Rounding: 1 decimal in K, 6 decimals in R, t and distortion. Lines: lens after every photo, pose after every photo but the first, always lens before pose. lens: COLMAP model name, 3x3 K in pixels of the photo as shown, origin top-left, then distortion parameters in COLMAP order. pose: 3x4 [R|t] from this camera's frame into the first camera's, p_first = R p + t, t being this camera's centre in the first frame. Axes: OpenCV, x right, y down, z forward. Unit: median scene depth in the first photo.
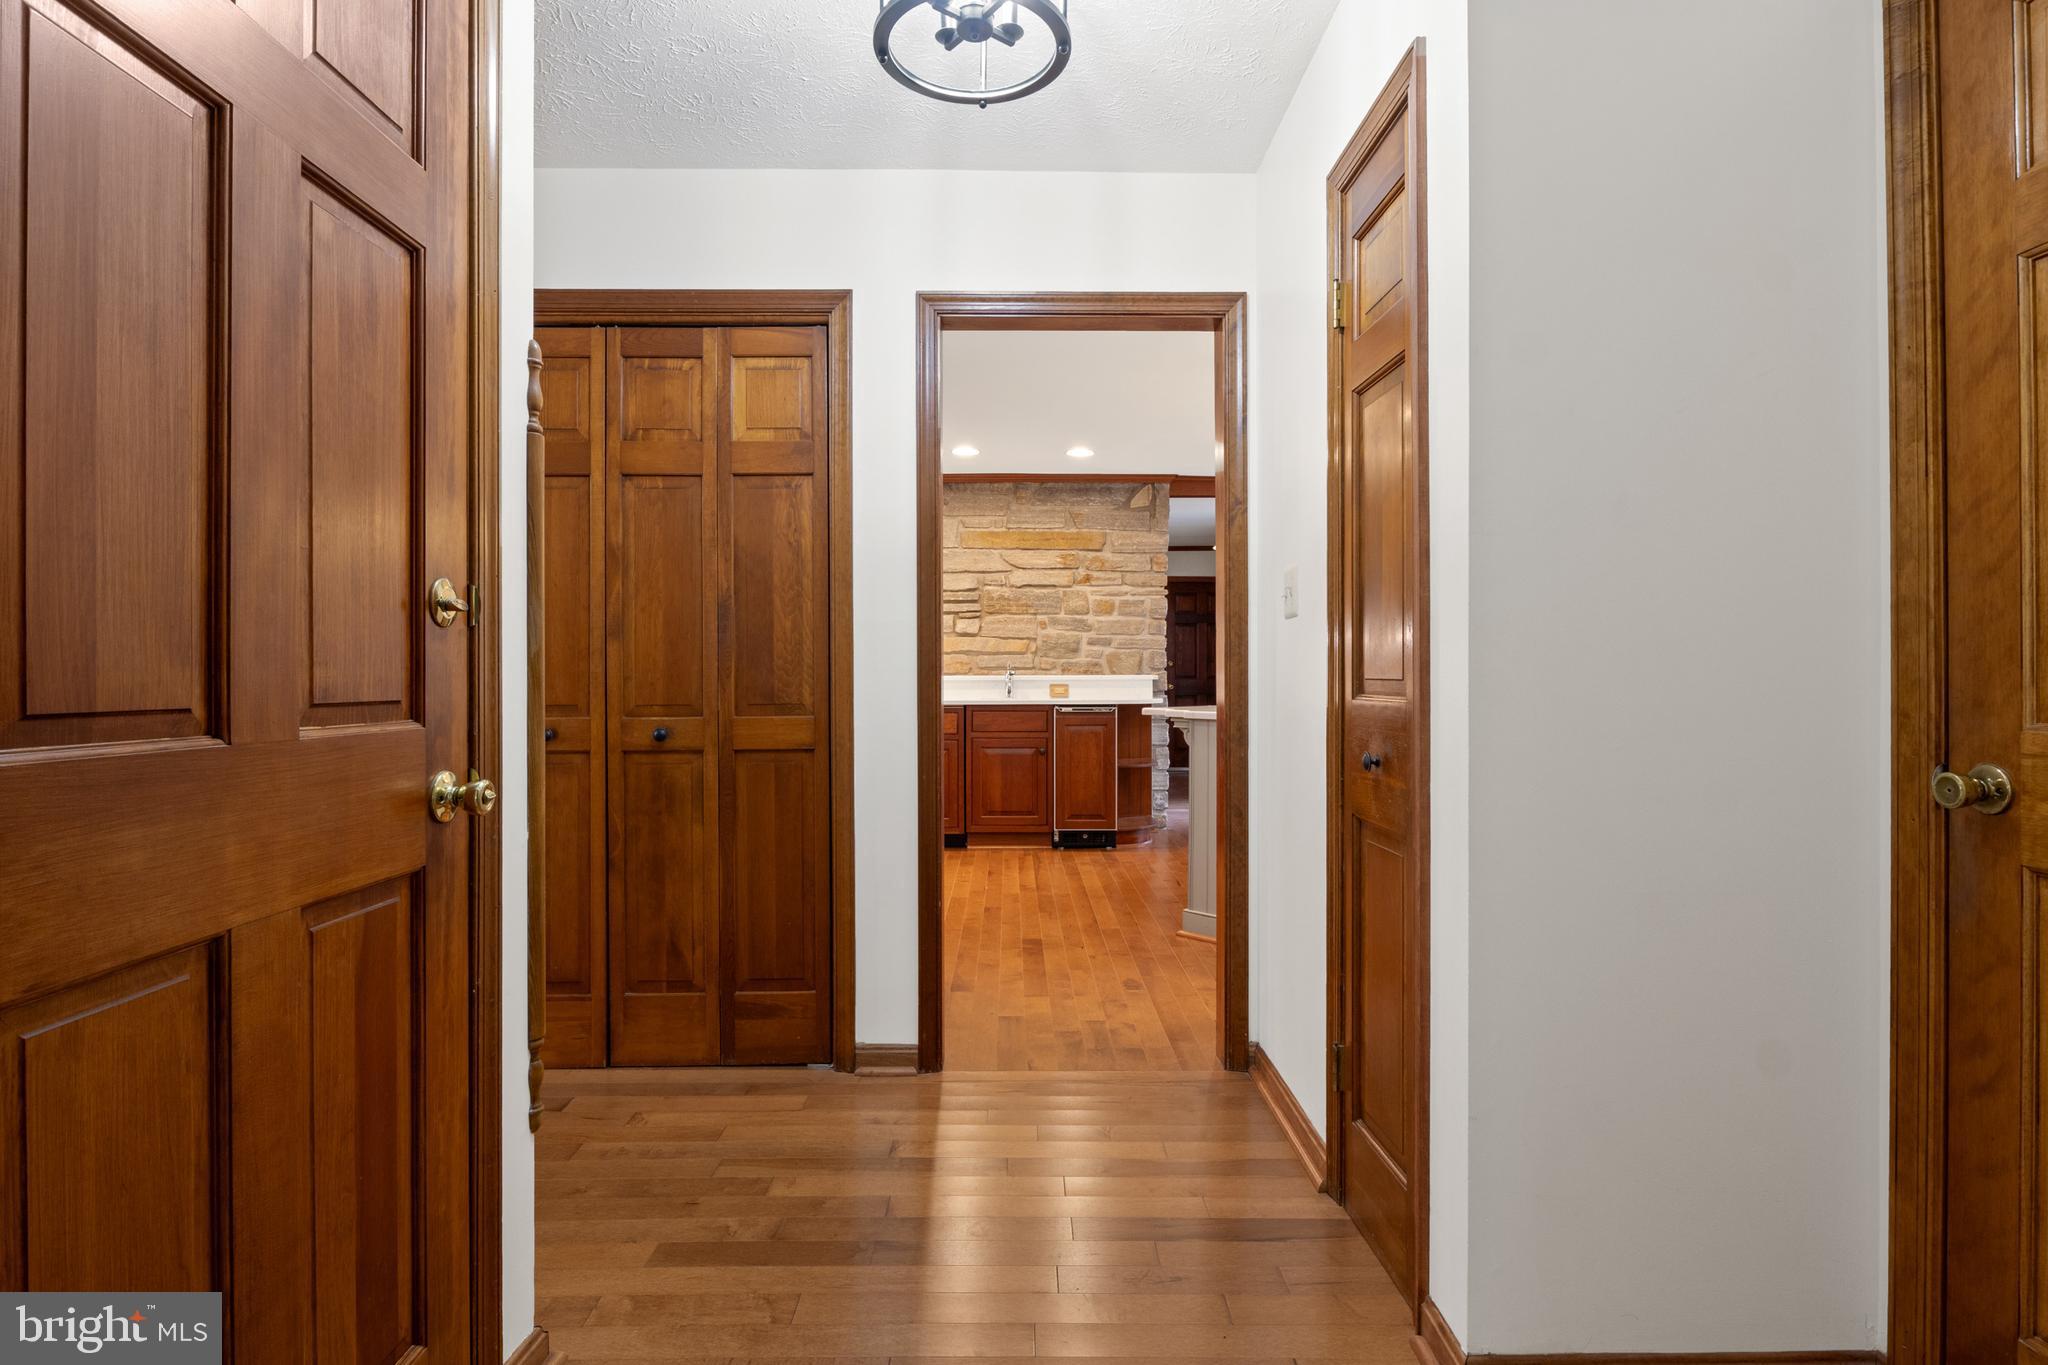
lens RADIAL K [[1030.6, 0, 1020.8], [0, 1030.6, 674.8], [0, 0, 1]] dist [-0.005524, 0.000848]
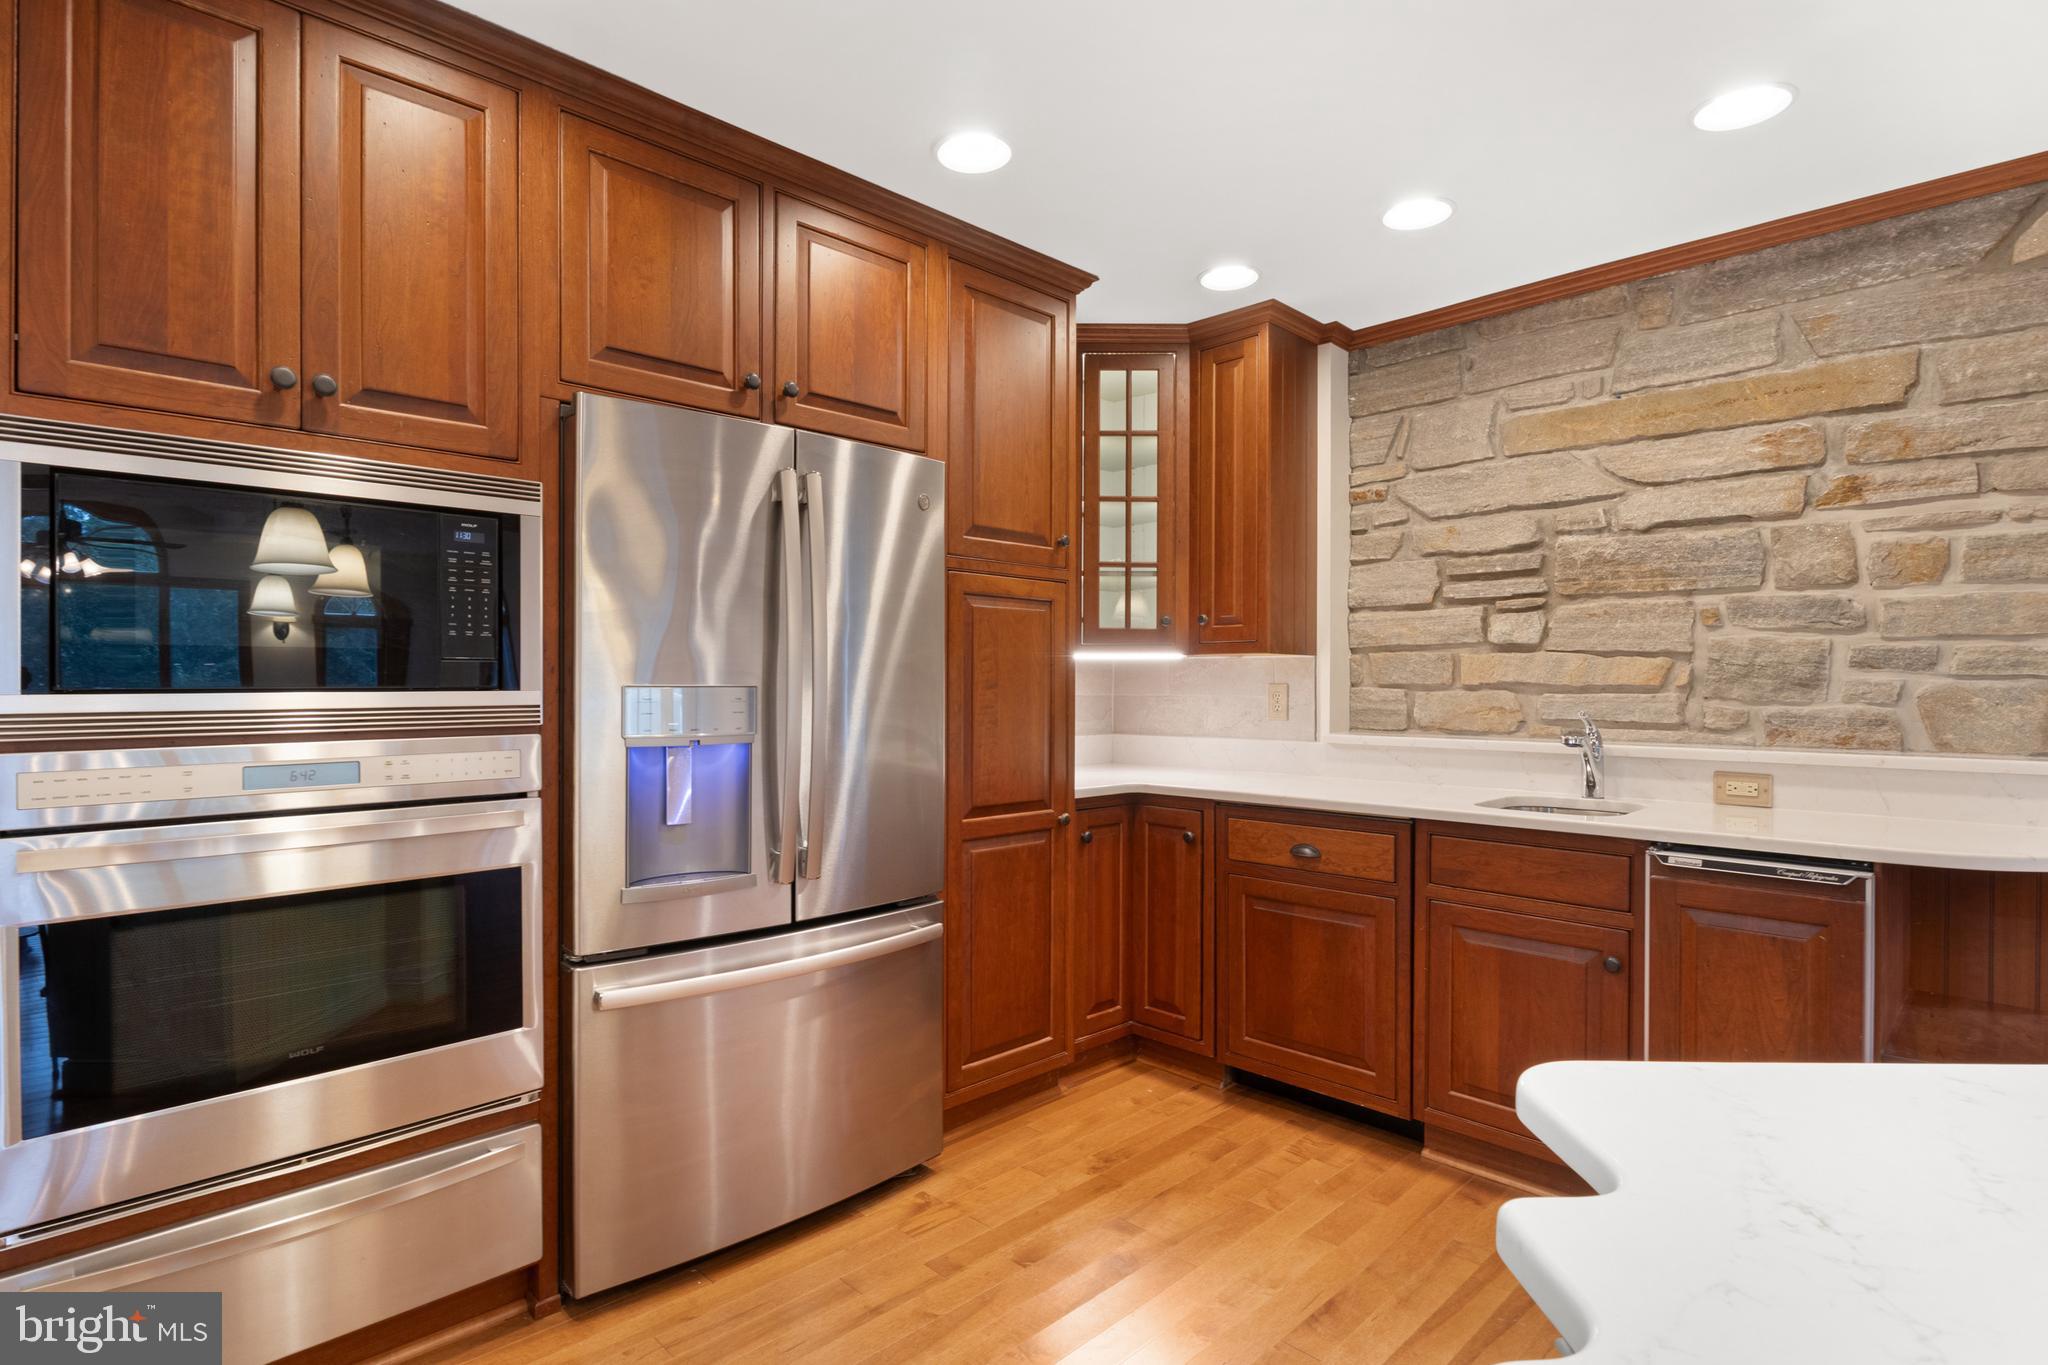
lens RADIAL K [[1030.6, 0, 1027.6], [0, 1030.6, 687.6], [0, 0, 1]] dist [-0.005524, 0.000848]
pose [[0.695478, 0.006779, -0.718515, 0.124018], [-0.003212, 0.999975, 0.006325, -0.023537], [0.718540, -0.002091, 0.695483, 0.532557]]
